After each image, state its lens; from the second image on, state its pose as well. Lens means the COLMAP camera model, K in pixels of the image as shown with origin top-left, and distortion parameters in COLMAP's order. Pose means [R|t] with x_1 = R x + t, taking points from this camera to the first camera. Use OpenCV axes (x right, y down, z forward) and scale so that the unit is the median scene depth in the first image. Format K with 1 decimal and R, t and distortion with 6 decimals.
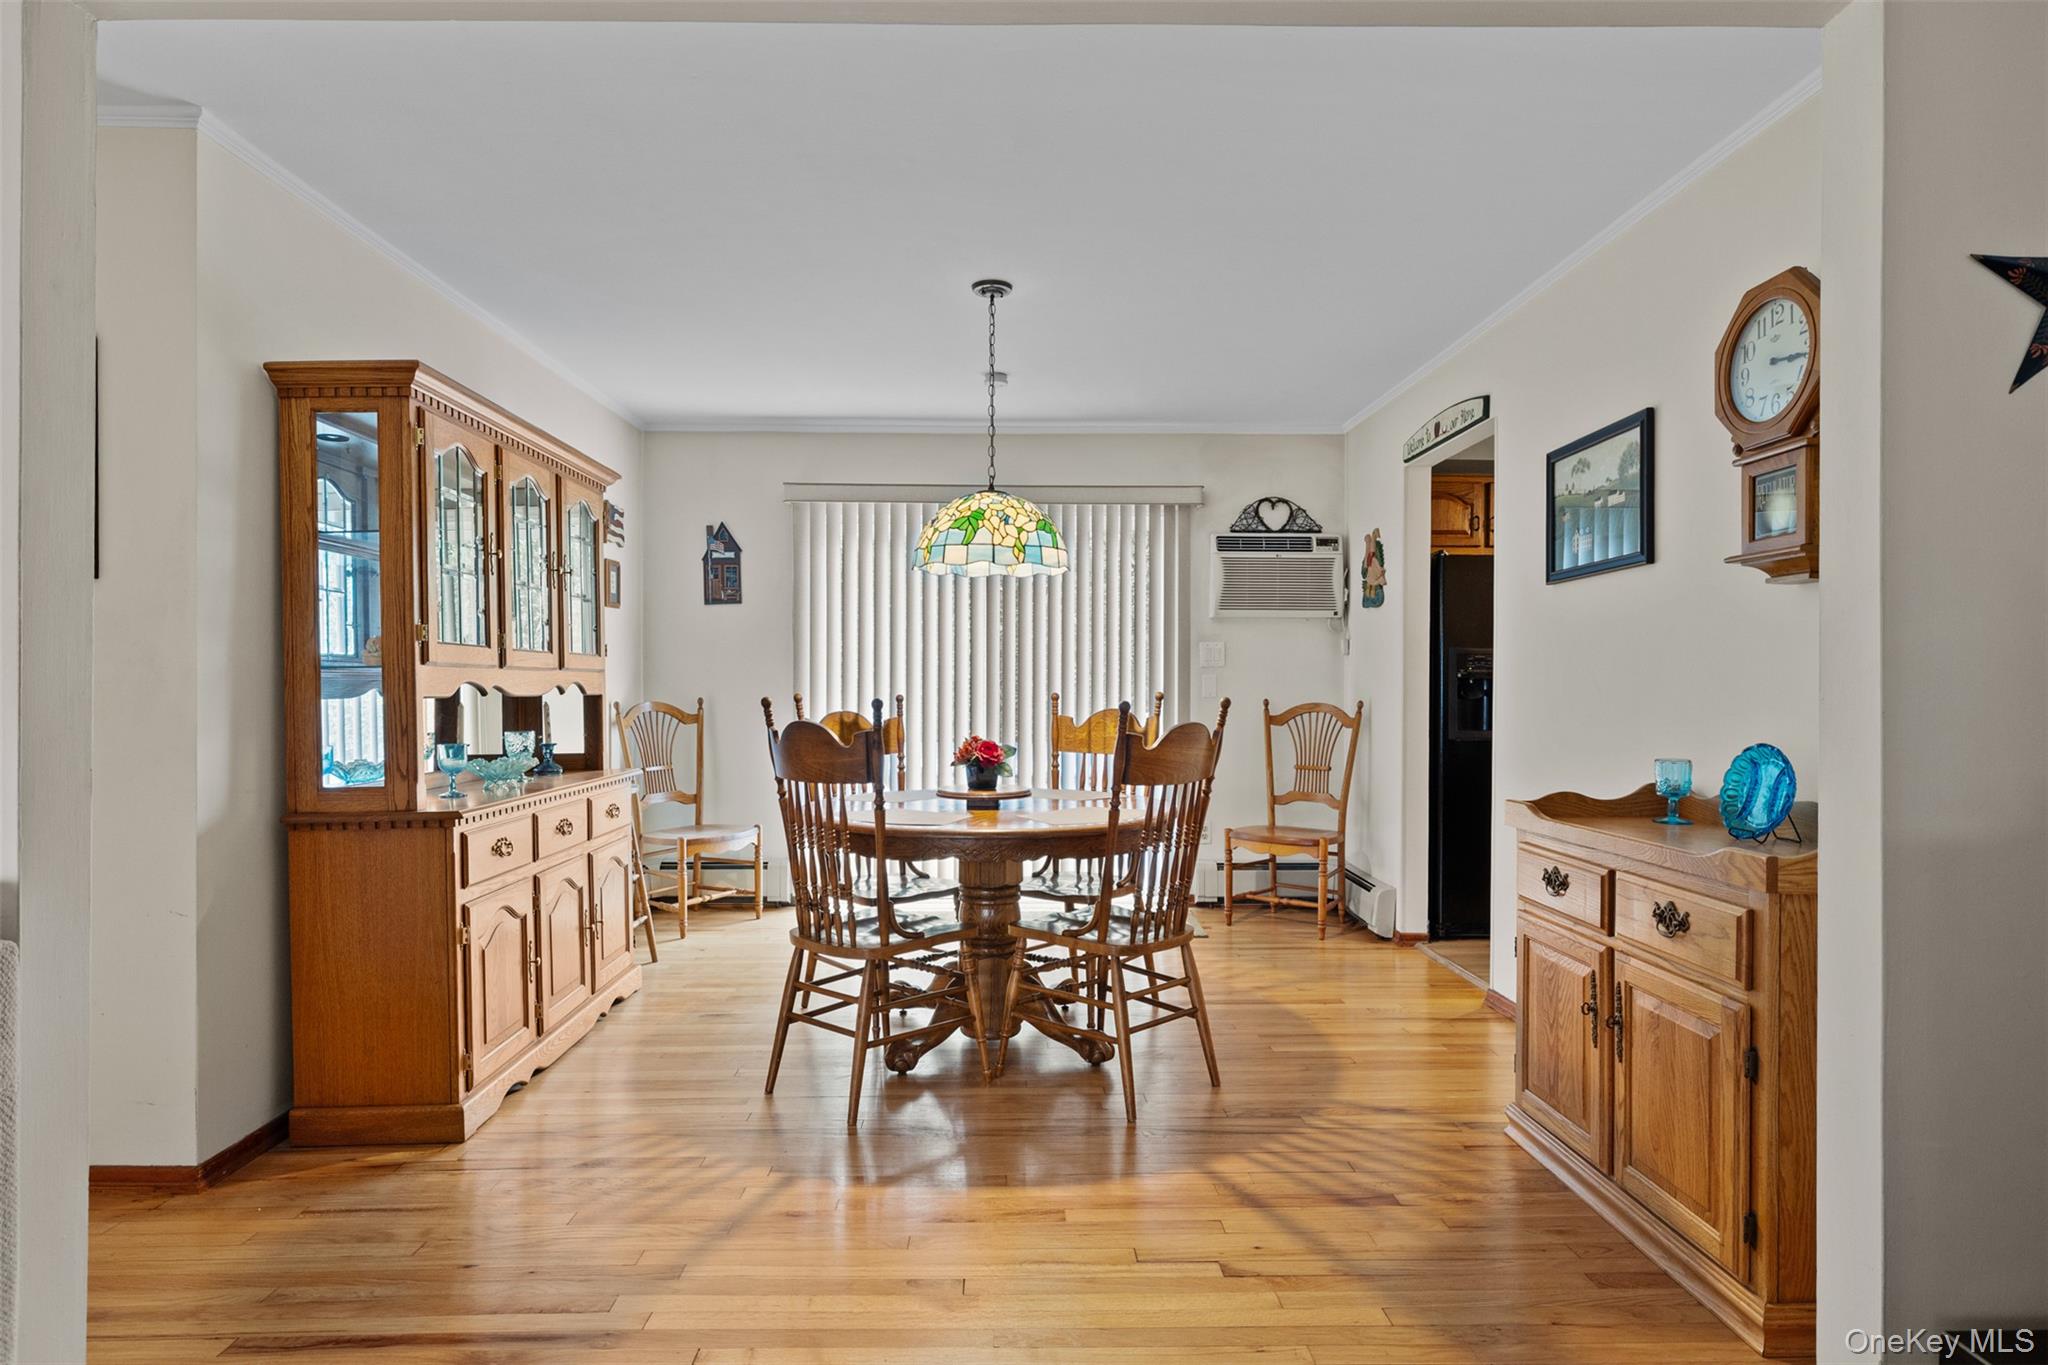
lens RADIAL K [[1112.9, 0, 1020.5], [0, 1112.9, 684.1], [0, 0, 1]] dist [0.004614, 0.001154]
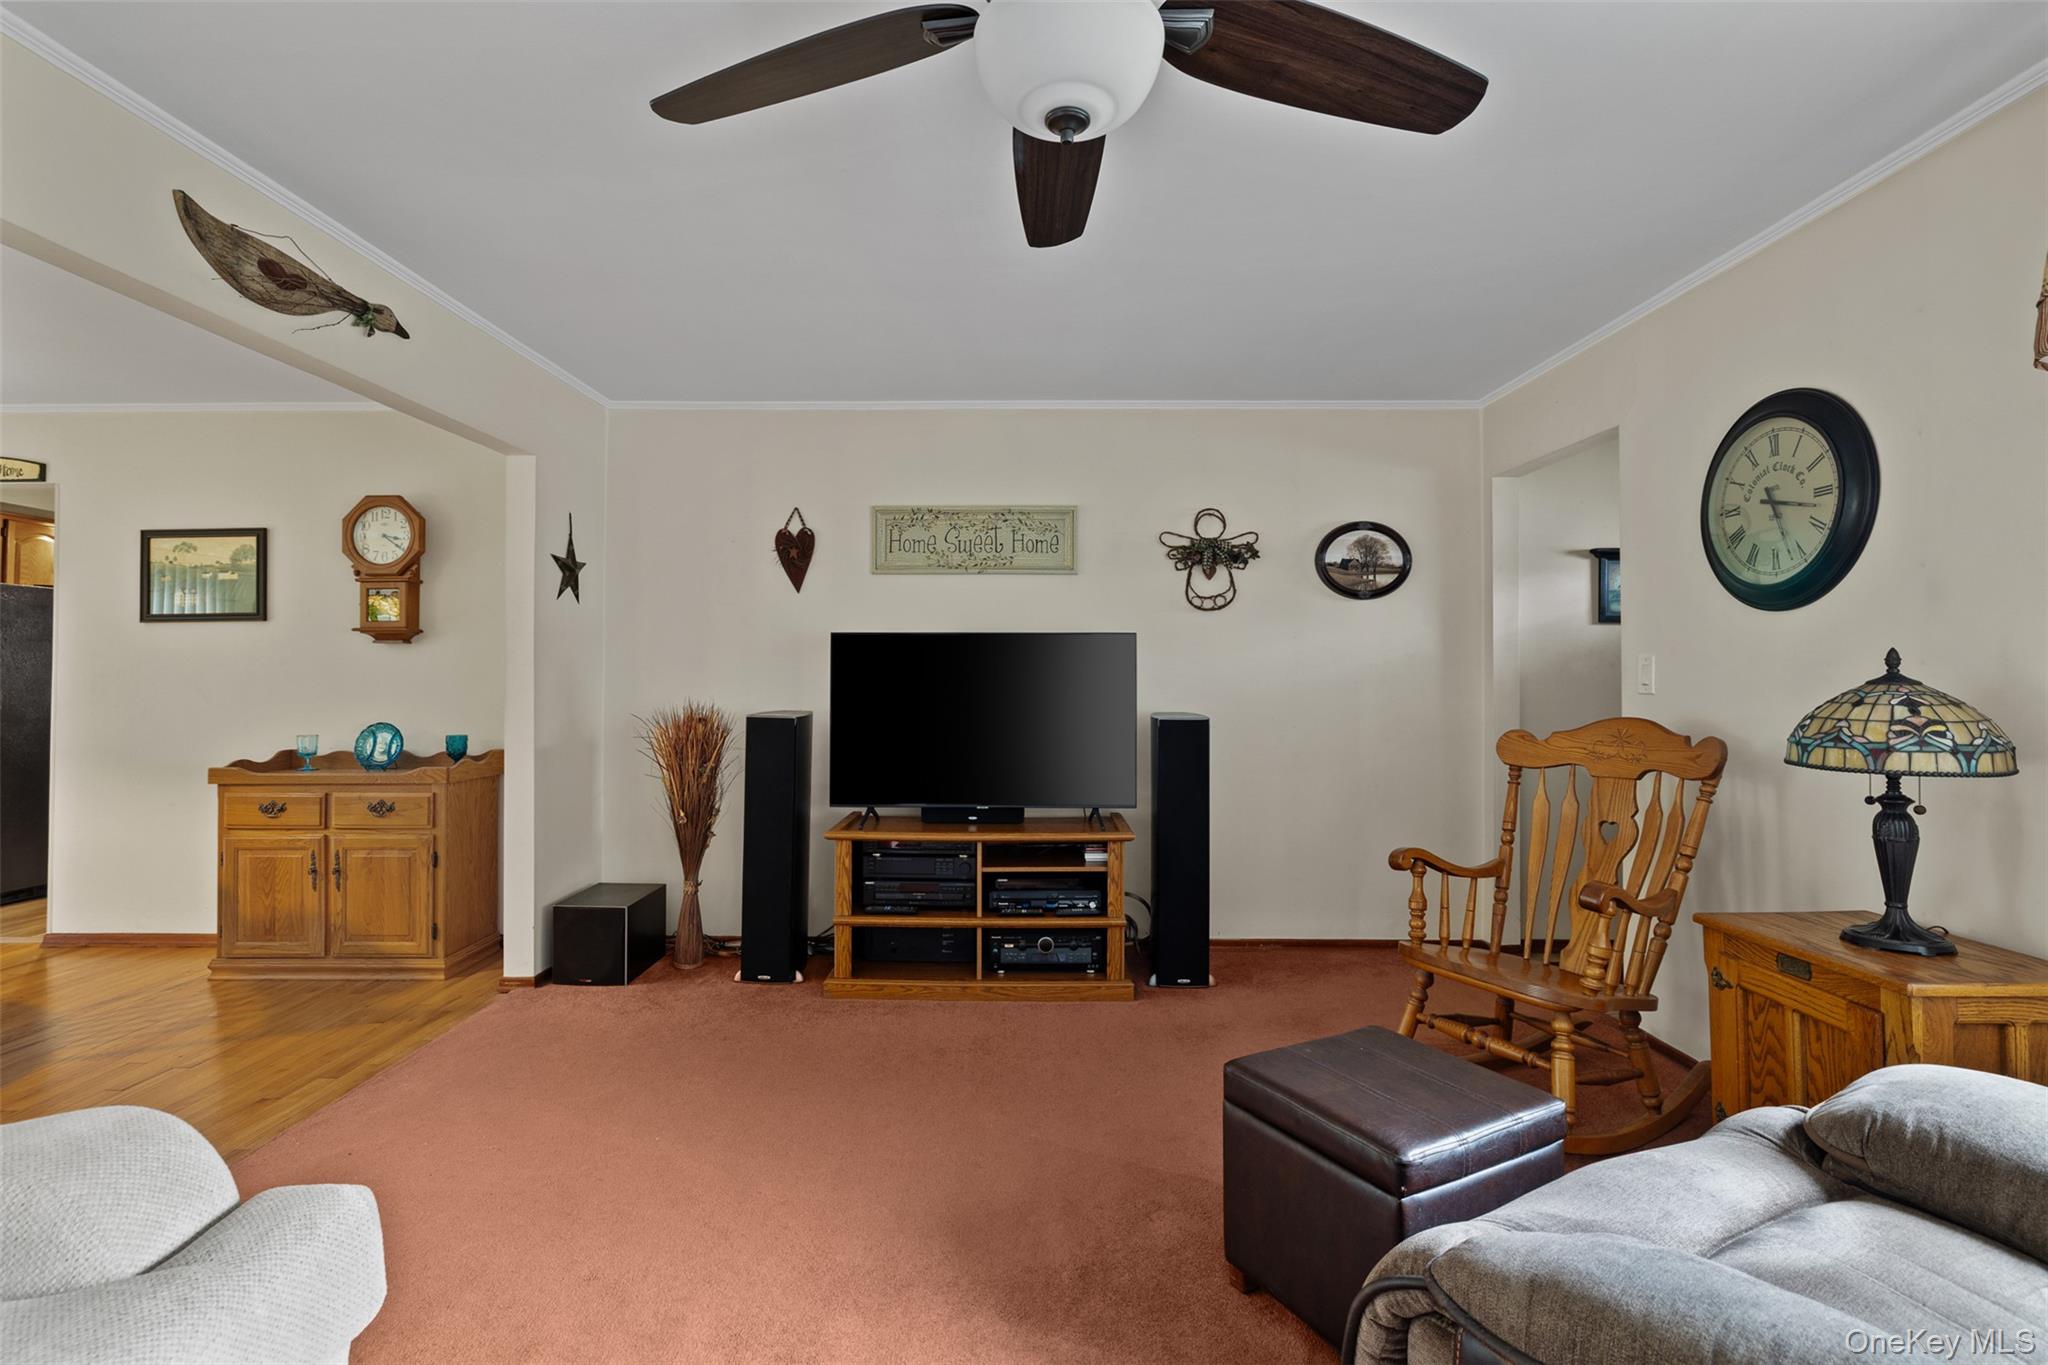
lens RADIAL K [[988.0, 0, 1026.4], [0, 988.0, 678.5], [0, 0, 1]] dist [0.001007, 0.001007]
pose [[0.034885, 0.000116, 0.999391, -1.089313], [0.003098, 0.999995, -0.000224, -0.023054], [-0.999387, 0.003104, 0.034885, -0.235997]]
